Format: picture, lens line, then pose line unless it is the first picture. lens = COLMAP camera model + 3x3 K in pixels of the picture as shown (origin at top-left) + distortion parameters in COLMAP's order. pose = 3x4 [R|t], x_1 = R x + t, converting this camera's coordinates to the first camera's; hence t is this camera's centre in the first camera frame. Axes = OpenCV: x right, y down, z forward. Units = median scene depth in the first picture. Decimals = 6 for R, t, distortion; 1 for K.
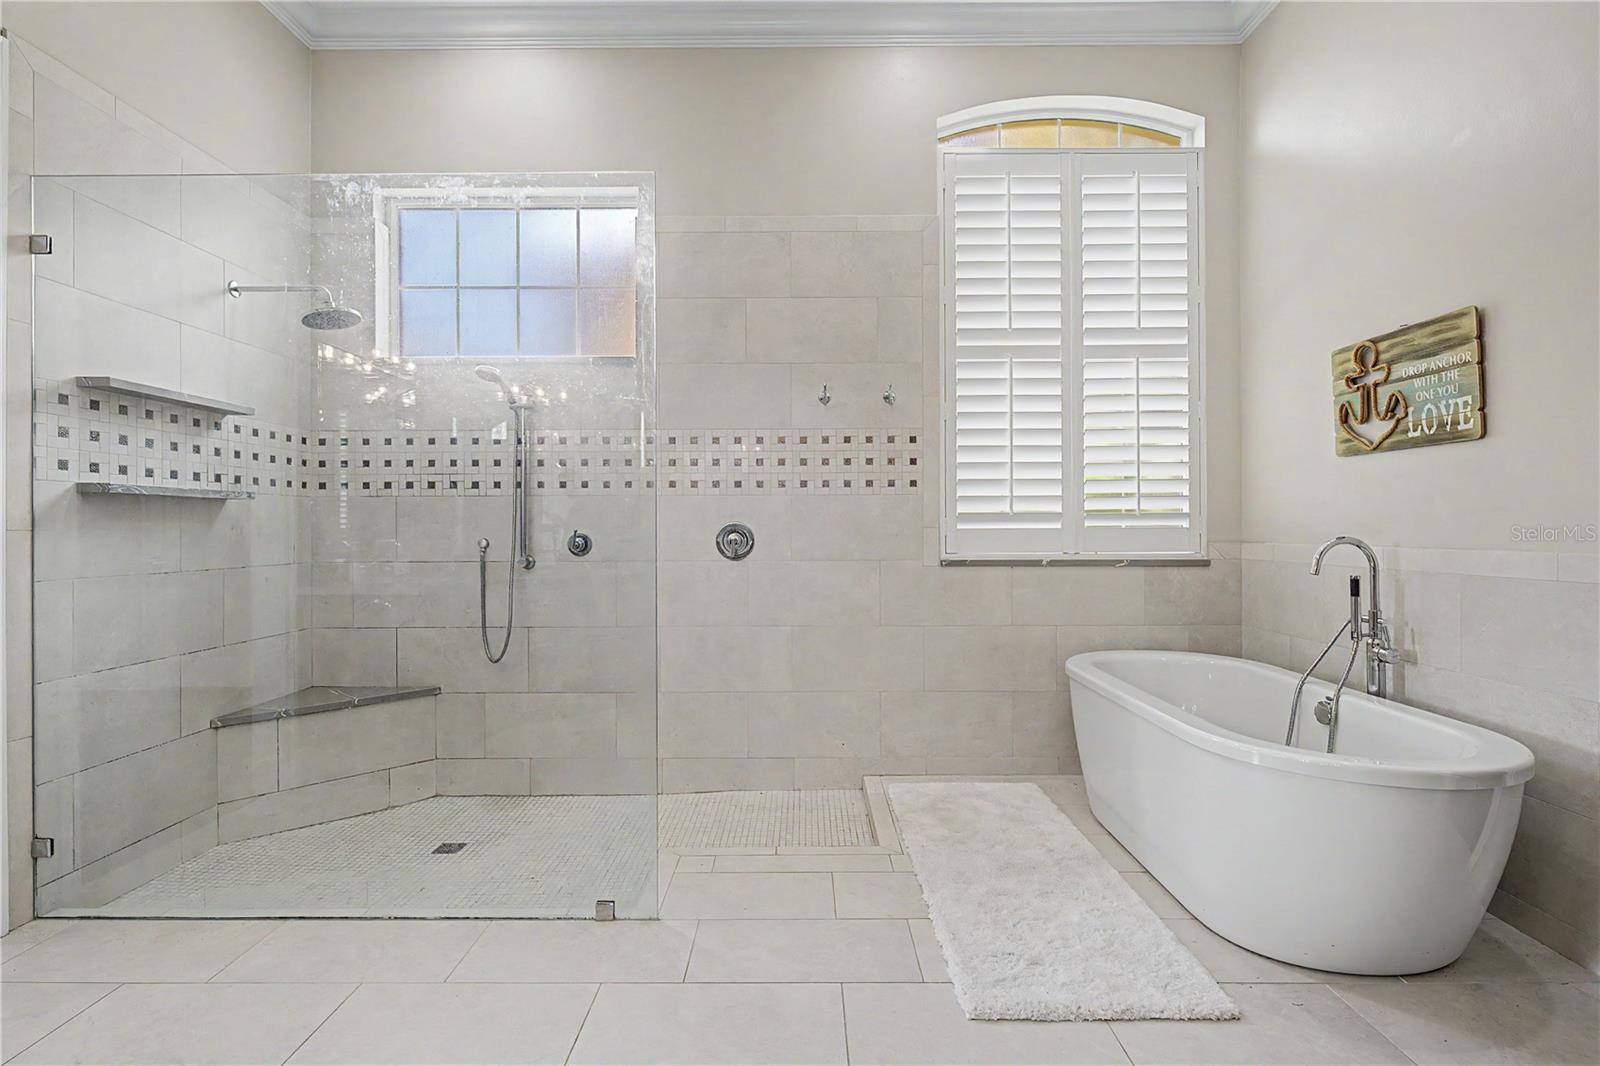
lens RADIAL K [[748.4, 0, 804.2], [0, 748.4, 524.2], [0, 0, 1]] dist [0.000856, 0.000002]
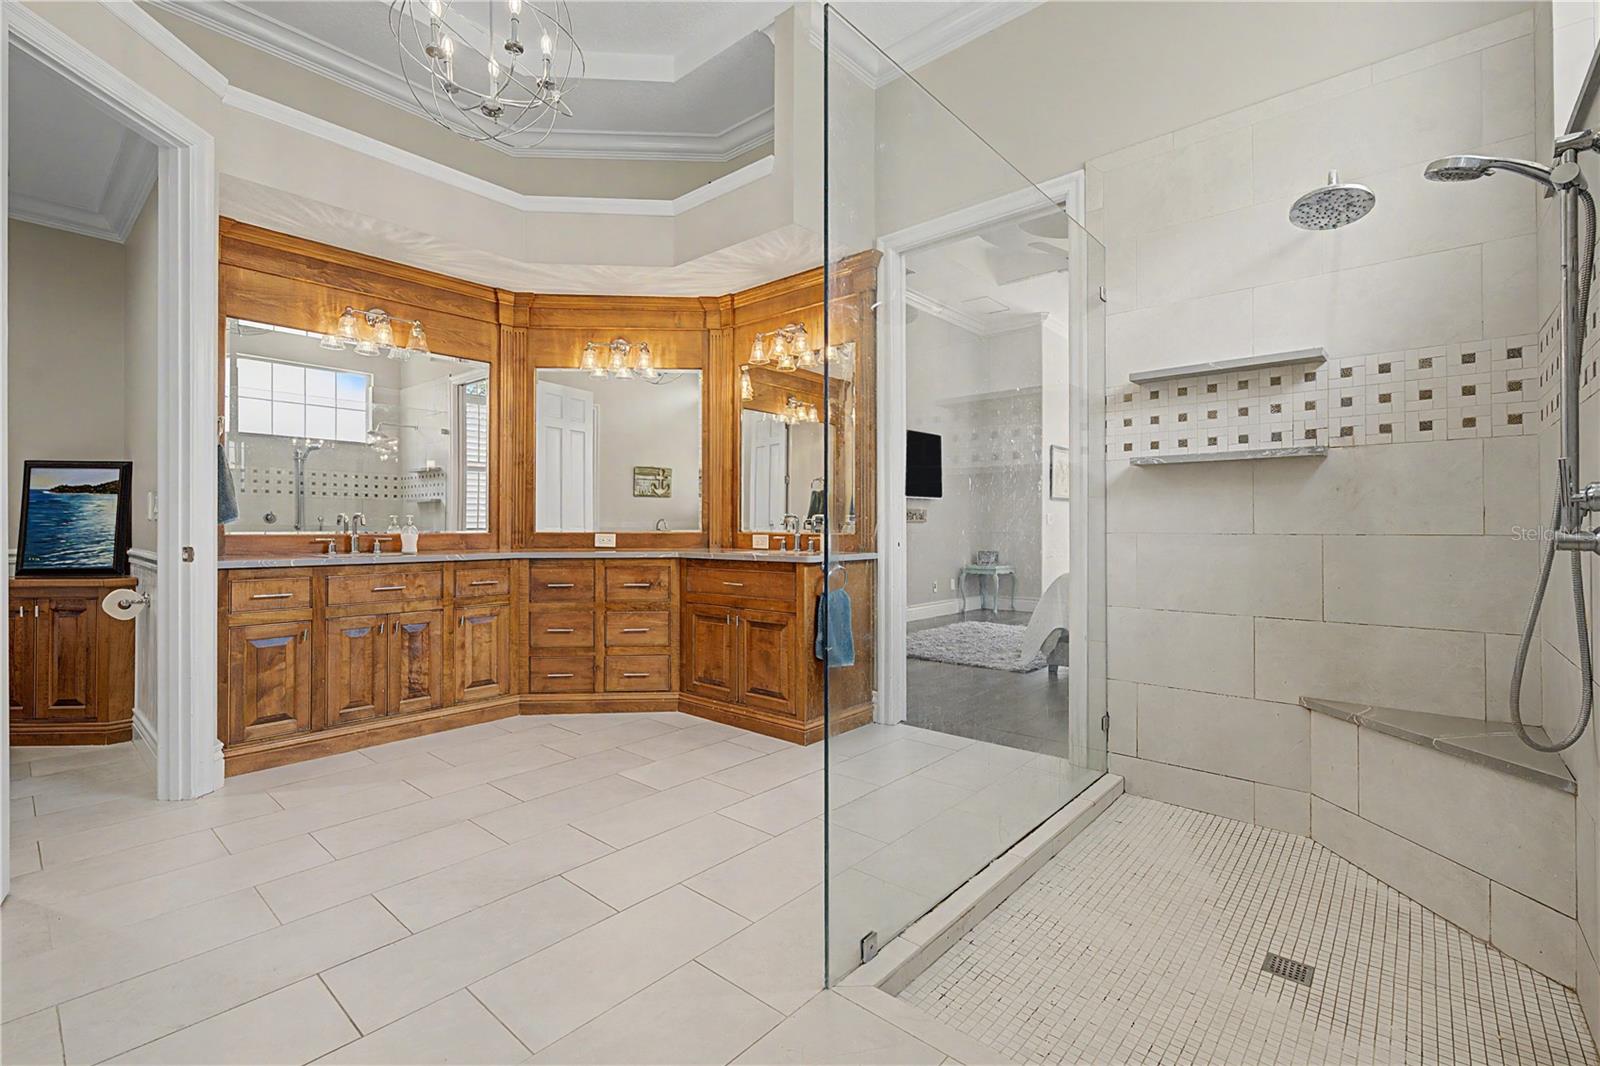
lens RADIAL K [[710.4, 0, 793.7], [0, 710.4, 520.7], [0, 0, 1]] dist [0.001002, 0.000162]
pose [[-0.657731, -0.003667, -0.753244, 0.278792], [0.007388, 0.999909, -0.011320, 0.048752], [0.753217, -0.013011, -0.657644, 1.107075]]
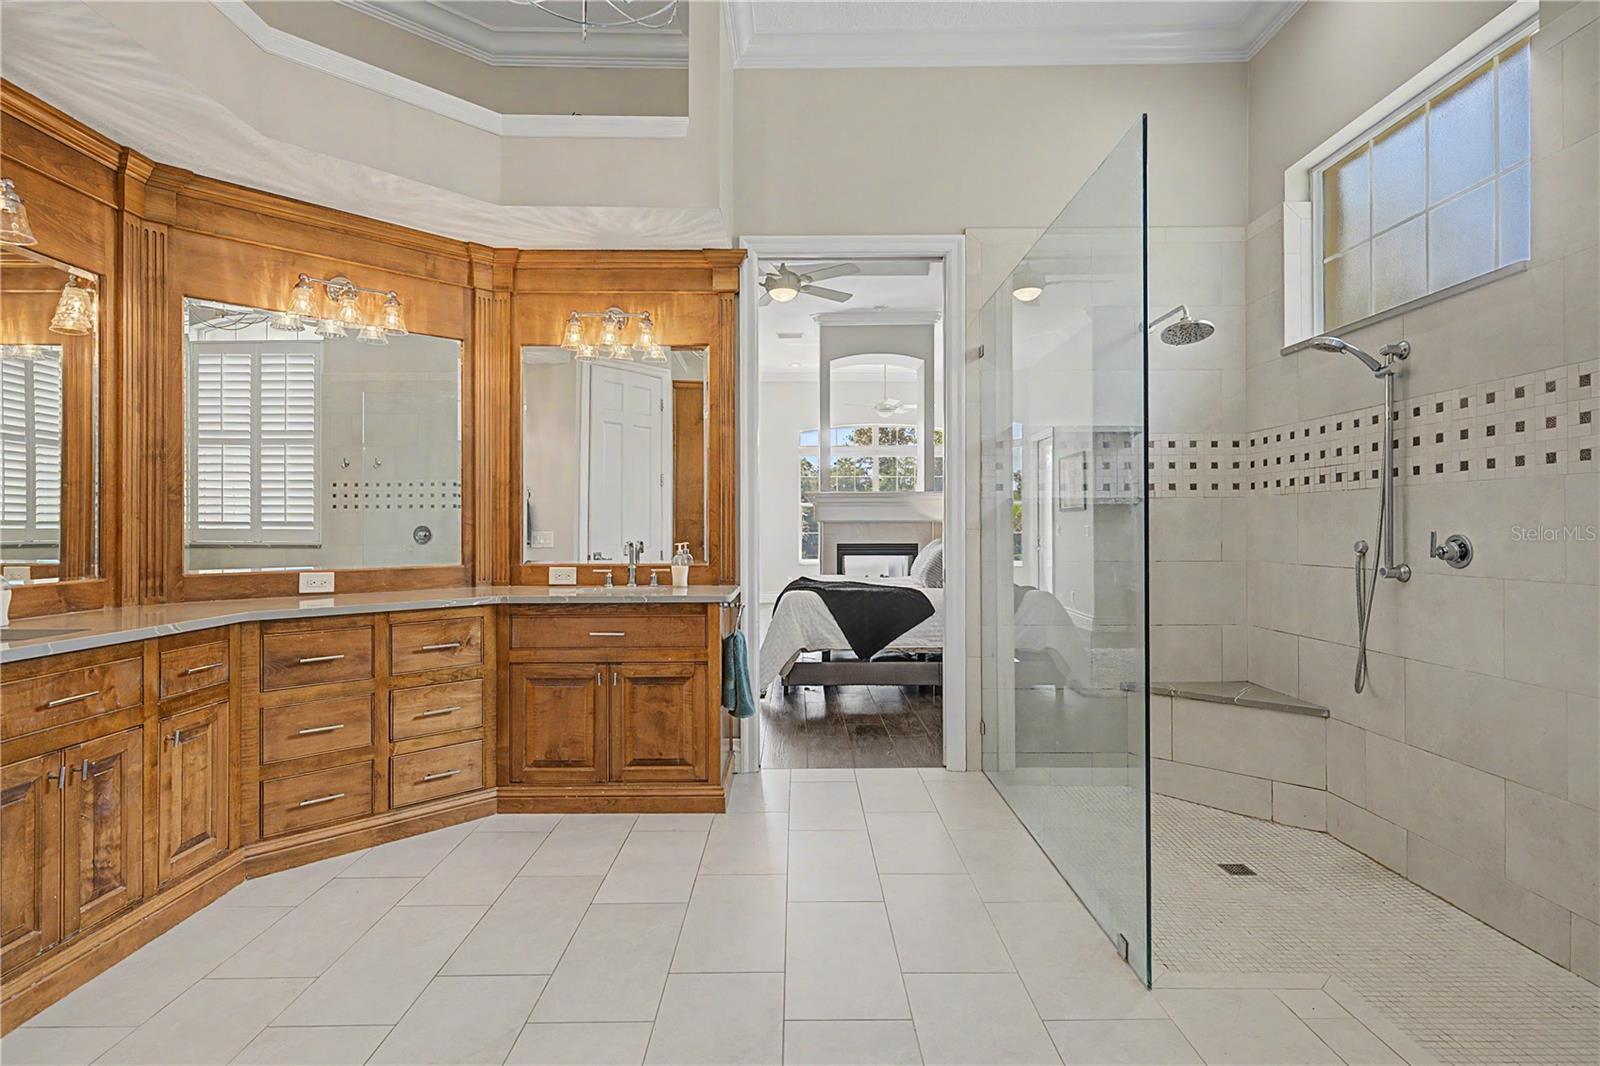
lens RADIAL K [[822.7, 0, 803.4], [0, 822.7, 526.9], [0, 0, 1]] dist [0.000546, 0.000161]
pose [[0.014661, 0.001742, -0.999891, 0.559286], [0.008756, 0.999960, 0.001871, -0.003790], [0.999854, -0.008783, 0.014645, 0.452055]]
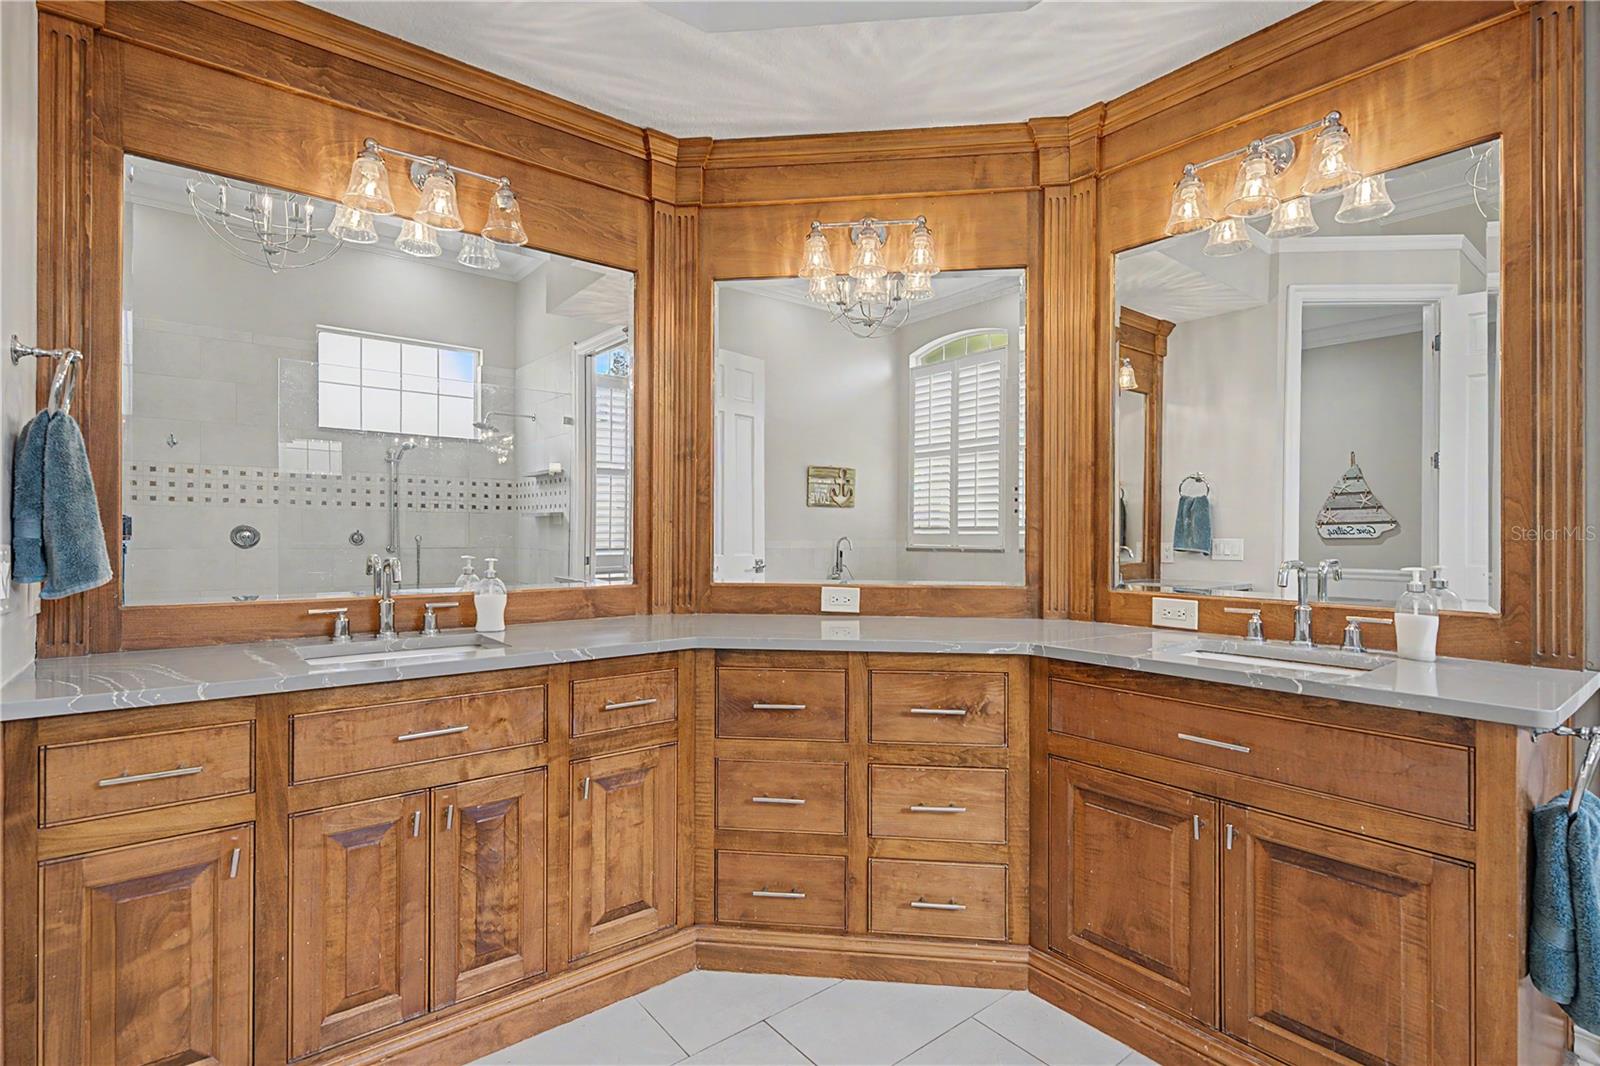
lens RADIAL K [[760.8, 0, 791.5], [0, 760.8, 531.1], [0, 0, 1]] dist [0.001303, -0.000188]
pose [[-0.782352, -0.000739, -0.622837, -0.025883], [0.003985, 0.999973, -0.006193, -0.002942], [0.622824, -0.007327, -0.782327, 0.431723]]
